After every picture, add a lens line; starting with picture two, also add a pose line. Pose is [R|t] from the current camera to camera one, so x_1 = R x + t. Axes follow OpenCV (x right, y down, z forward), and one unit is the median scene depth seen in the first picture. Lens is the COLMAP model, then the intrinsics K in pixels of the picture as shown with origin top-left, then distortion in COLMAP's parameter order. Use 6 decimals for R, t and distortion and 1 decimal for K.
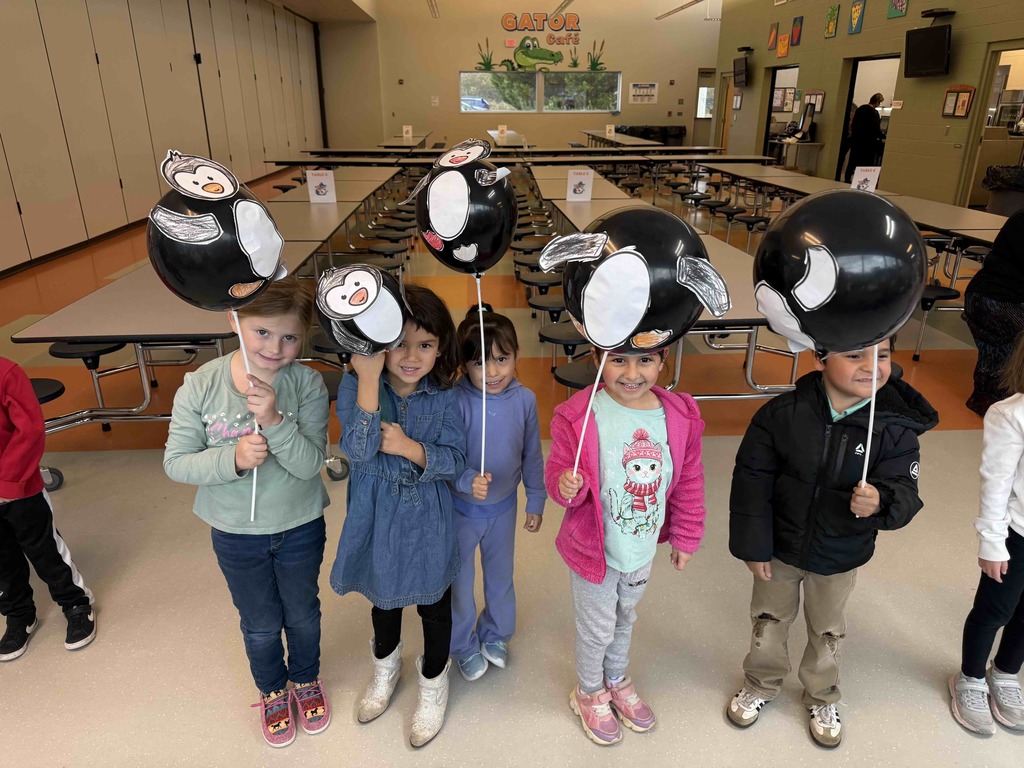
lens RADIAL K [[725.2, 0, 514.3], [0, 725.2, 382.6], [0, 0, 1]] dist [0.008622, -0.008840]
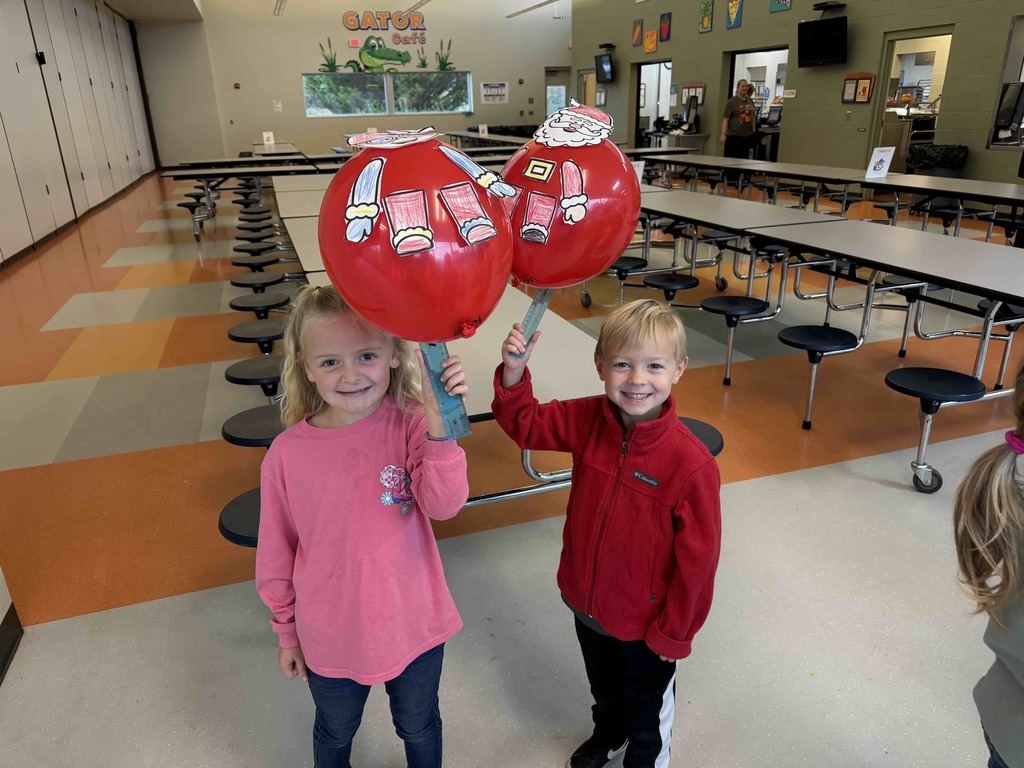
lens RADIAL K [[725.2, 0, 509.2], [0, 725.2, 388.8], [0, 0, 1]] dist [0.008622, -0.008840]
pose [[0.967143, -0.114415, 0.227034, -0.097693], [0.114013, 0.993367, 0.014927, -0.011485], [-0.227236, 0.011448, 0.973772, 0.042420]]
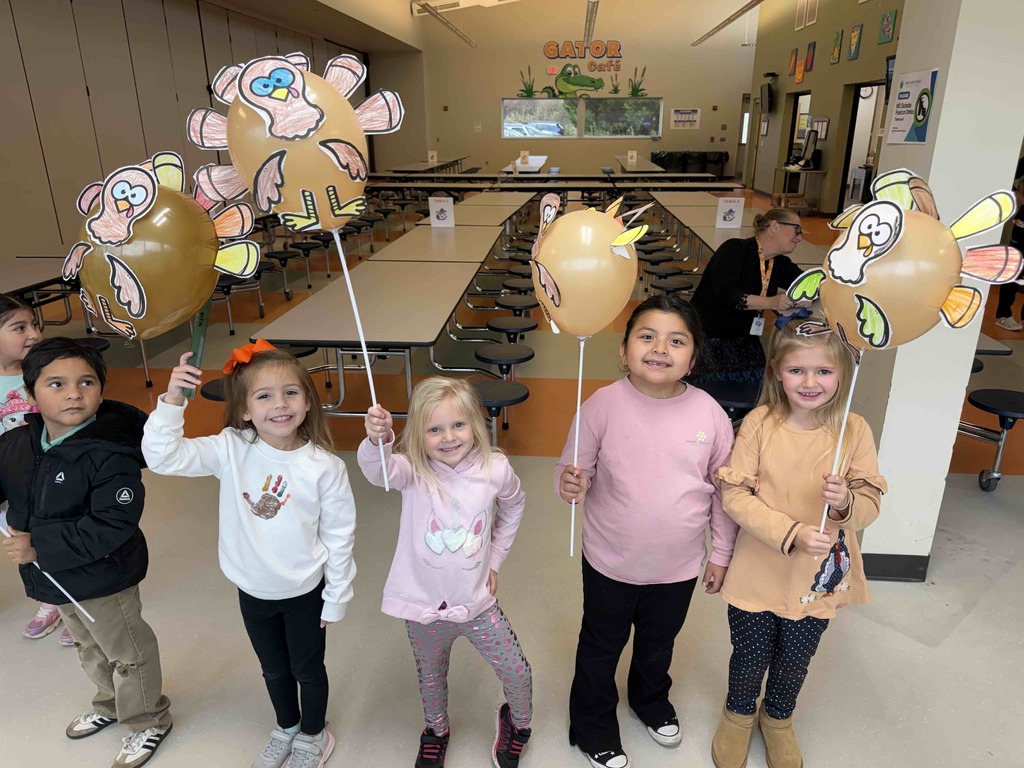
lens RADIAL K [[725.2, 0, 514.7], [0, 725.2, 385.6], [0, 0, 1]] dist [0.008622, -0.008840]
pose [[0.991650, 0.042698, -0.121683, 0.108632], [-0.045793, 0.998692, -0.022752, -0.001420], [0.120552, 0.028135, 0.992308, -0.003932]]
